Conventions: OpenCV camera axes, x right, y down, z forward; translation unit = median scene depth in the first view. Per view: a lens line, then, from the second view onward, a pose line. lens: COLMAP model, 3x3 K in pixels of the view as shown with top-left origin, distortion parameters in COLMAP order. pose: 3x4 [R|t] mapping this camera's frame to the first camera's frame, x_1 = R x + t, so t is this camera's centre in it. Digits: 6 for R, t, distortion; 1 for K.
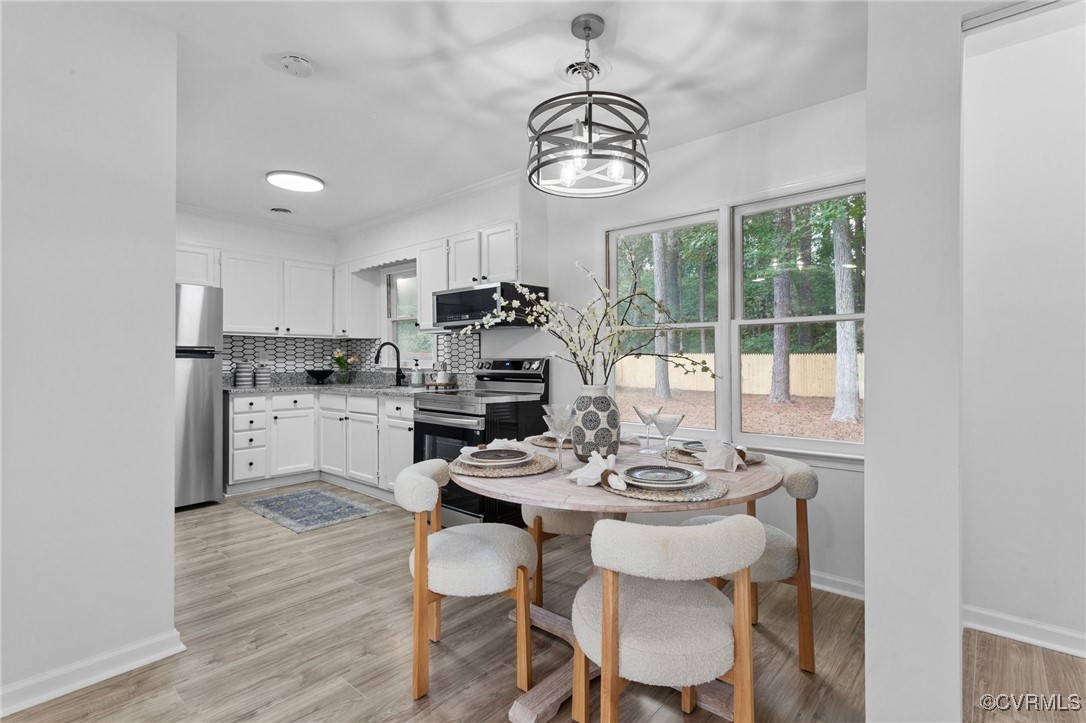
lens RADIAL K [[515.9, 0, 545.5], [0, 515.9, 357.9], [0, 0, 1]] dist [-0.002229, 0.002606]
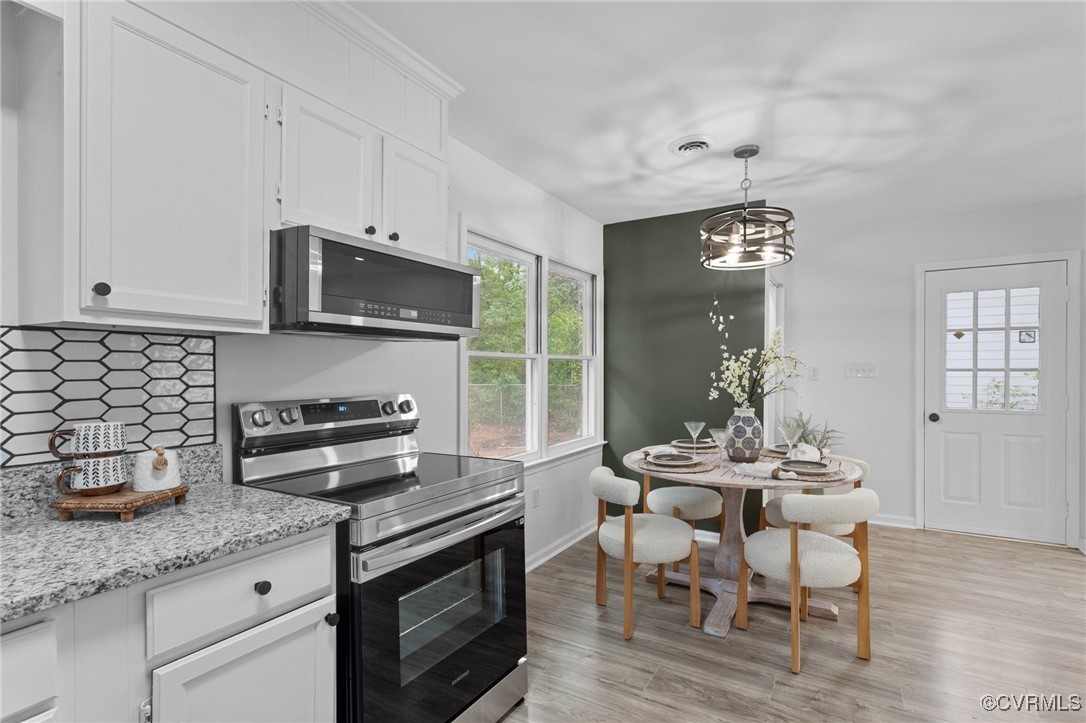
lens RADIAL K [[515.9, 0, 553.5], [0, 515.9, 378.5], [0, 0, 1]] dist [-0.002229, 0.002606]
pose [[-0.185355, -0.013573, 0.982578, -0.504887], [-0.001608, 0.999907, 0.013509, -0.020664], [-0.982670, 0.000923, -0.185360, 0.748095]]
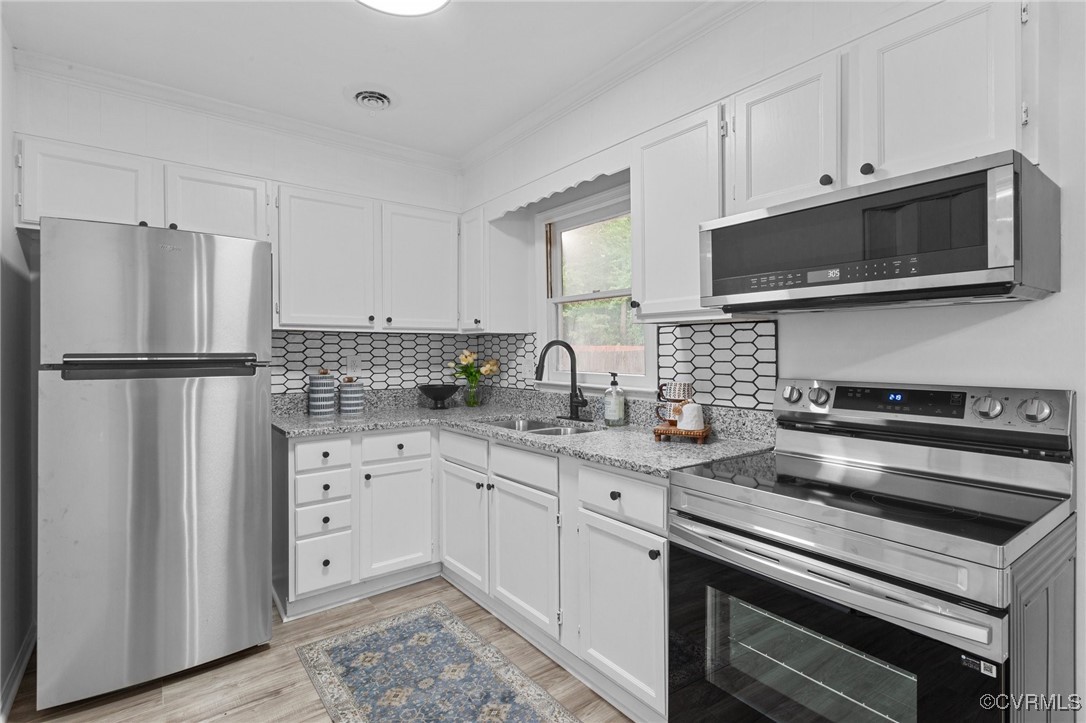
lens RADIAL K [[515.9, 0, 539.9], [0, 515.9, 352.9], [0, 0, 1]] dist [-0.002229, 0.002606]
pose [[0.979984, -0.001736, -0.199071, -0.219348], [0.003314, 0.999966, 0.007594, -0.021847], [0.199051, -0.008101, 0.979956, 0.470490]]
